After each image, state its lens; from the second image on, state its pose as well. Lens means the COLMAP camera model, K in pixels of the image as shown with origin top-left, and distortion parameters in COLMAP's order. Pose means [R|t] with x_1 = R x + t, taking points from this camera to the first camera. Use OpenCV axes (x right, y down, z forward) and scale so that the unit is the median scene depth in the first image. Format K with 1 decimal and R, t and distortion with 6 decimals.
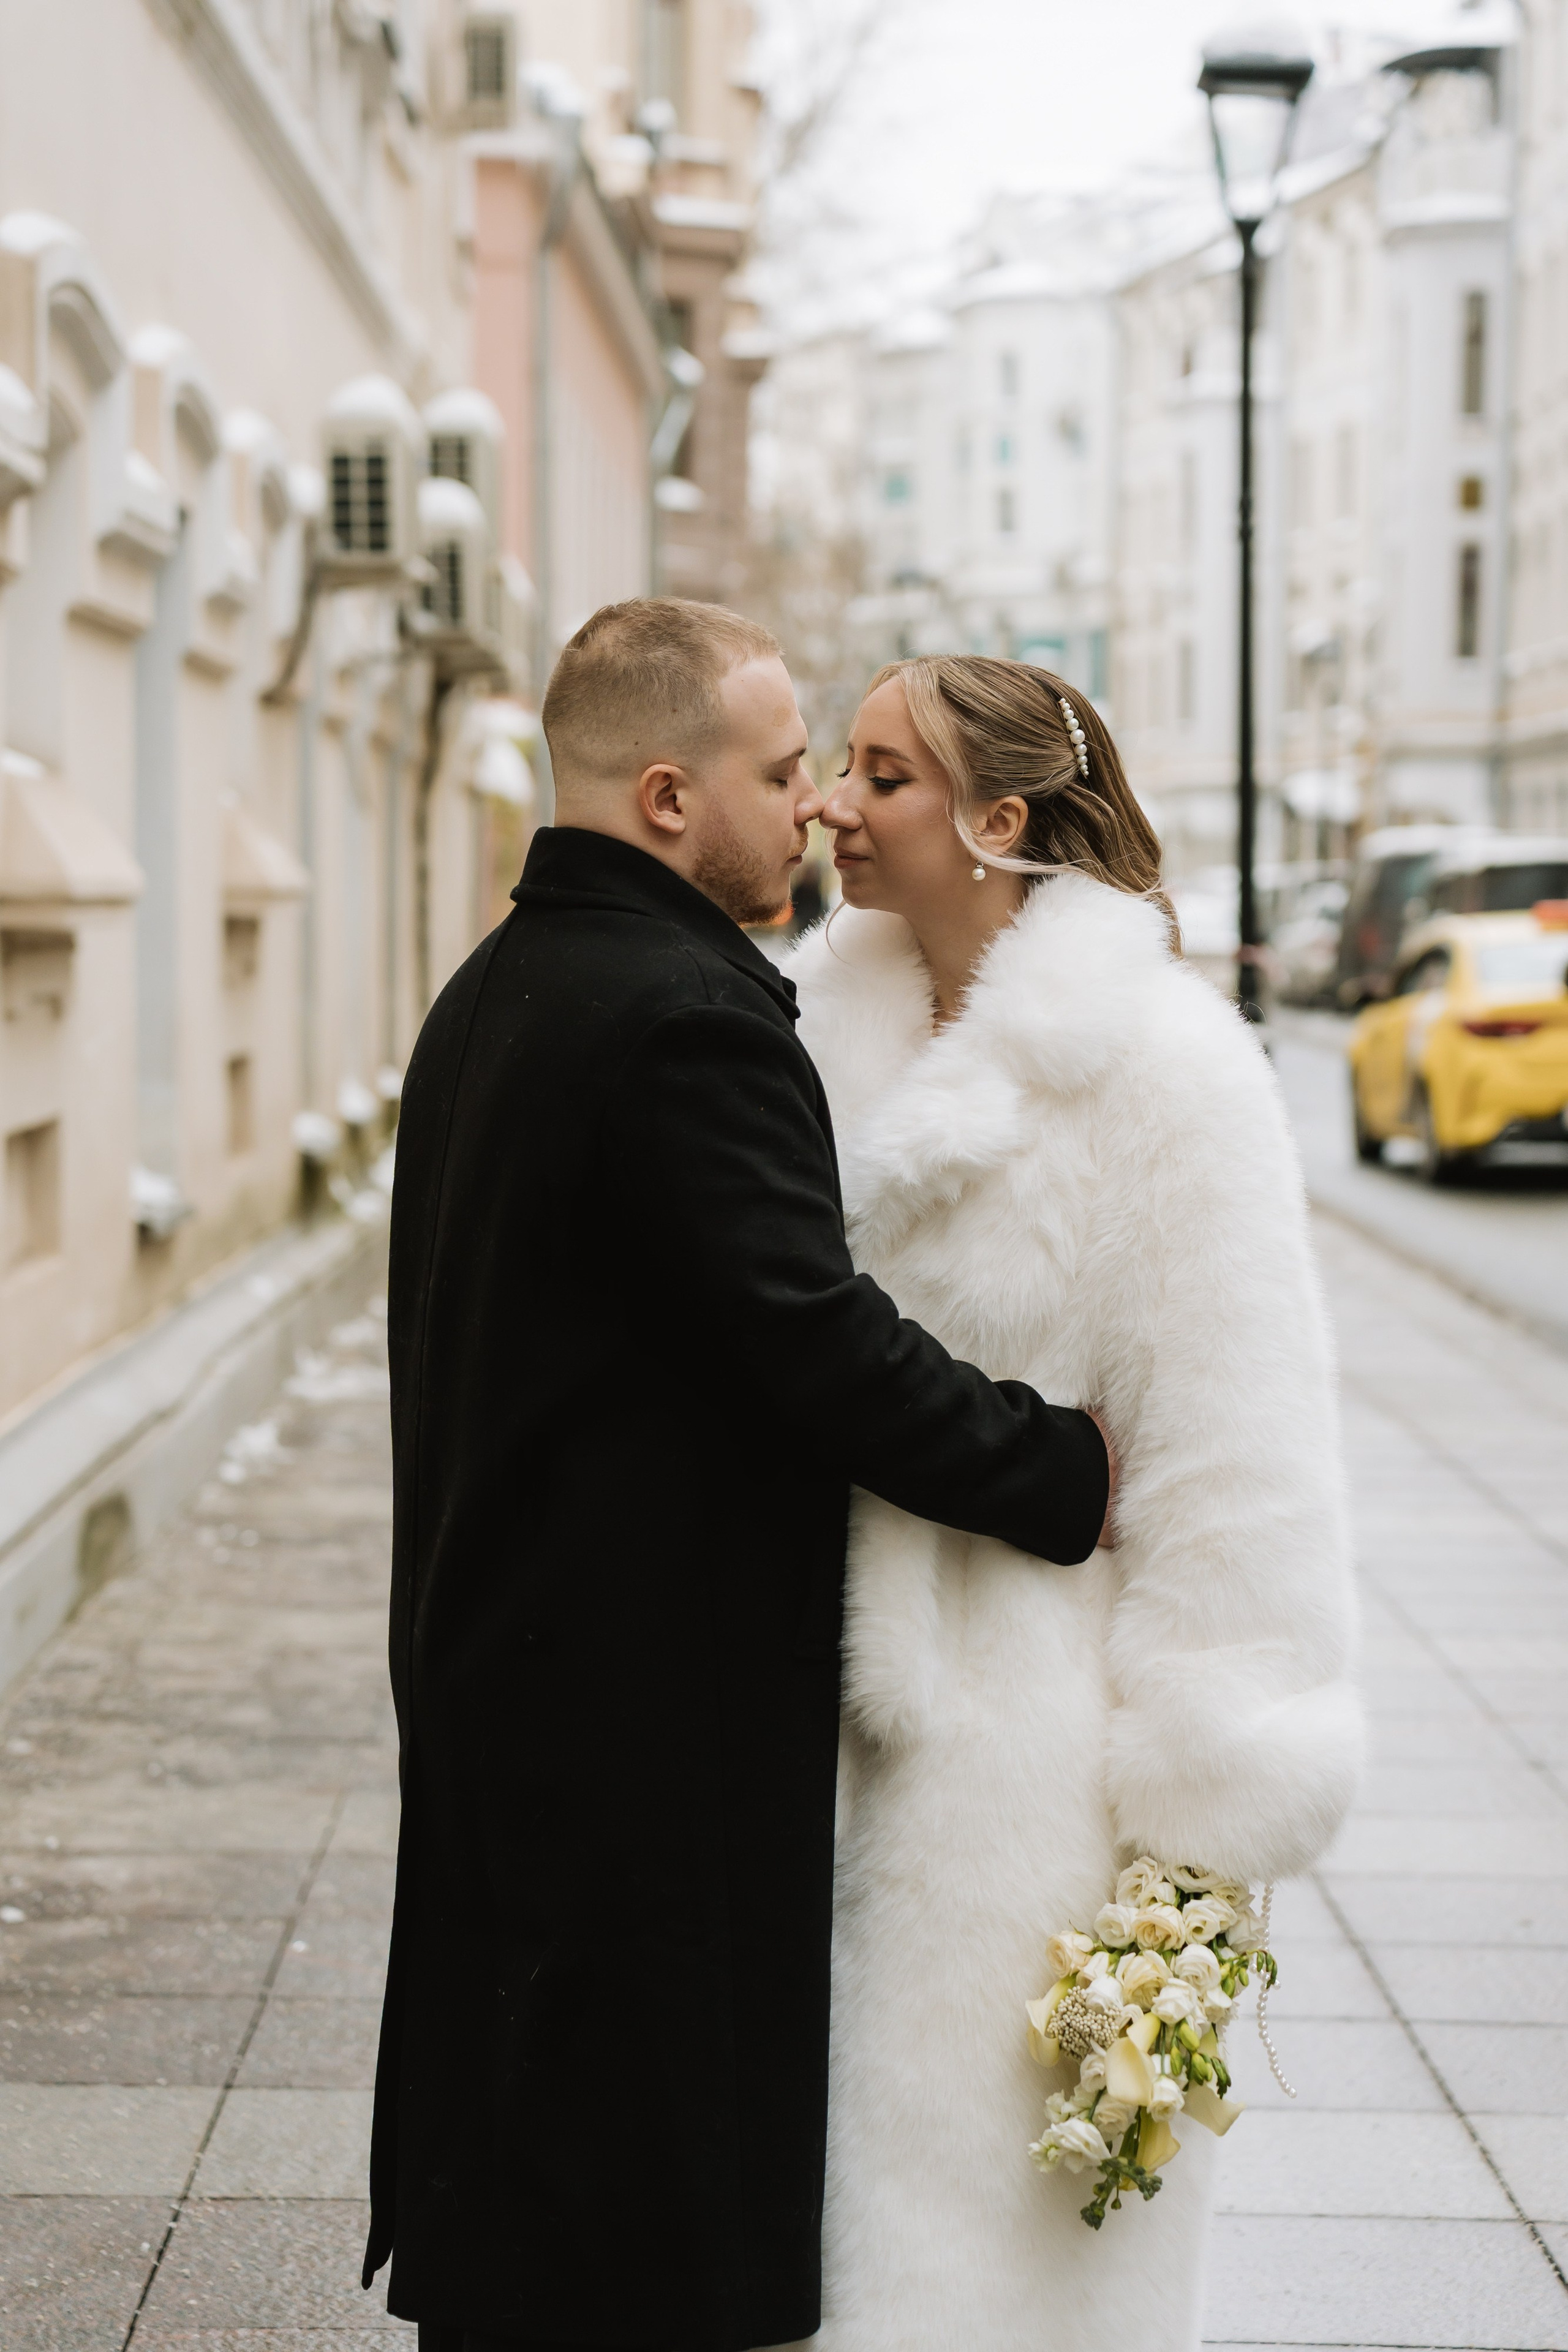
lens RADIAL K [[4945.6, 0, 826.5], [0, 4945.6, 1091.2], [0, 0, 1]] dist [0.269225, -0.118308]
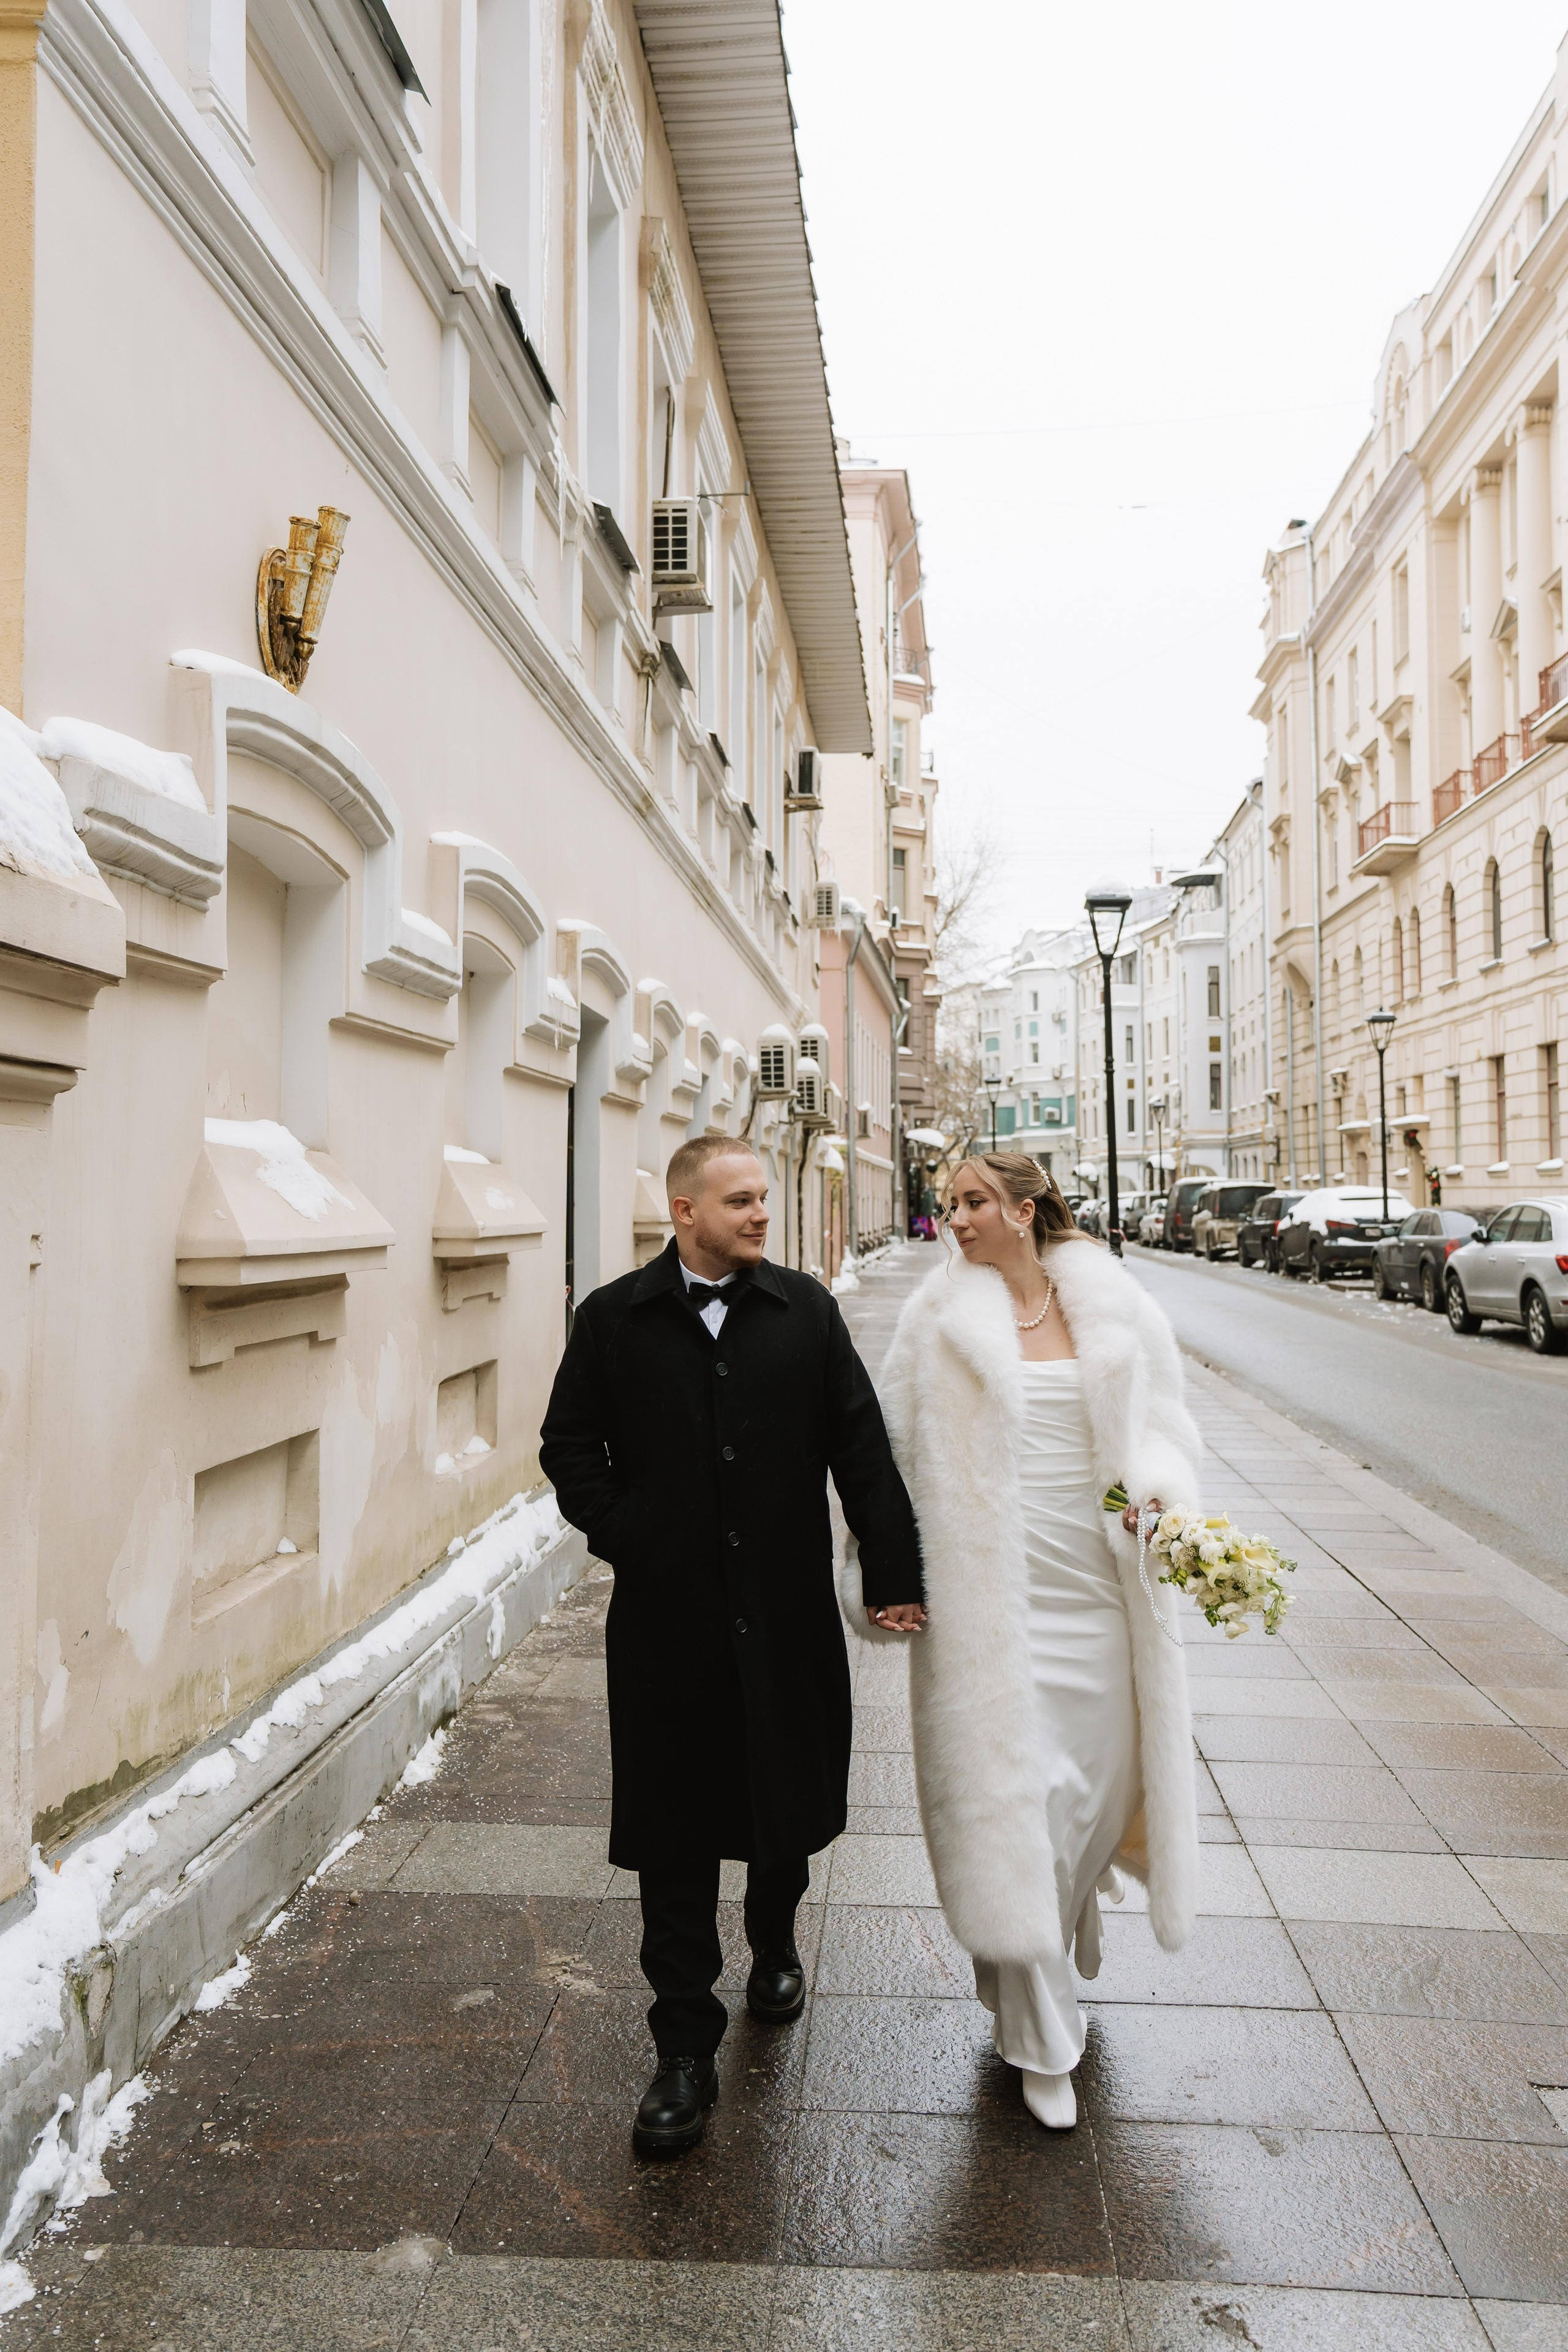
lens RADIAL K [[1923.2, 0, 819.2], [0, 1923.2, 1049.5], [0, 0, 1]] dist [0.059754, -0.144857]
pose [[0.997025, -0.015128, -0.075580, 0.012732], [0.006086, 0.992940, -0.118458, -0.004955], [0.076839, 0.117645, 0.990078, -0.041178]]
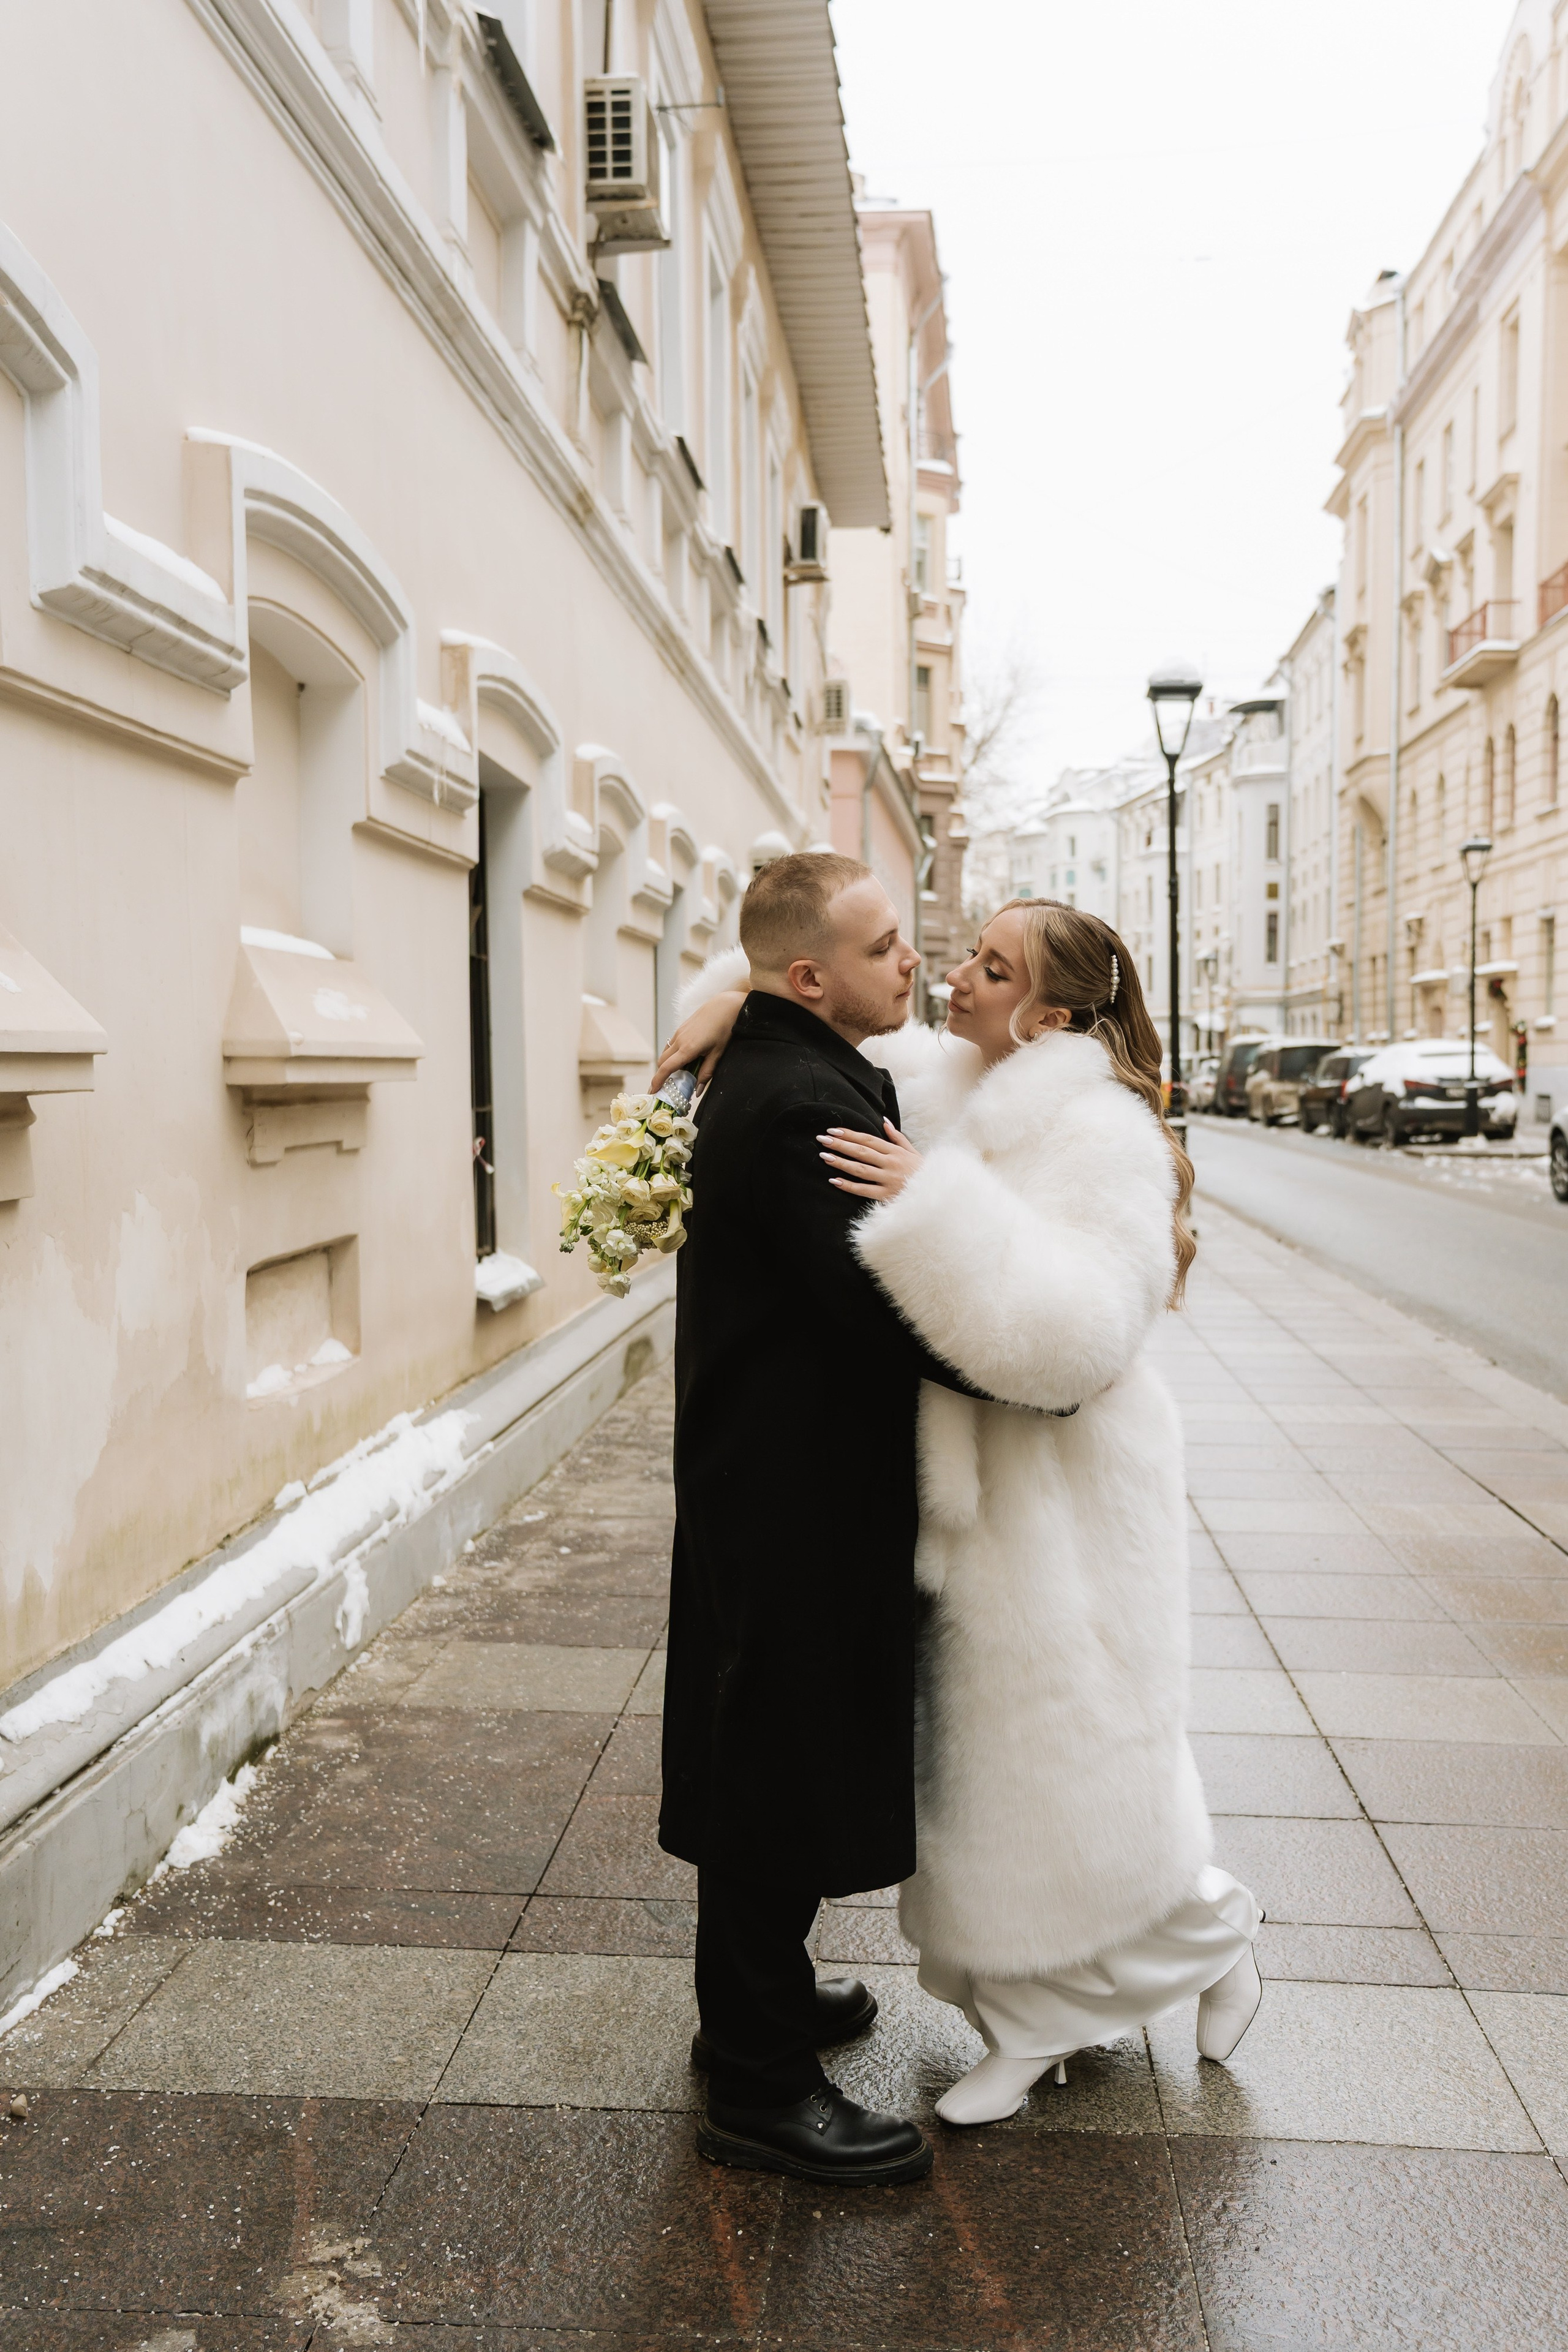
lens RADIAL K [[2080.6, 0, 784.0], [0, 2080.6, 1176.0], [0, 0, 1]] dist [0.051035, 0.005648]
pose [[0.994717, -0.010607, -0.102105, 0.008858], [0.011788, 0.999870, 0.010976, 0.001167], [0.101975, -0.012122, 0.994713, 0.087048]]
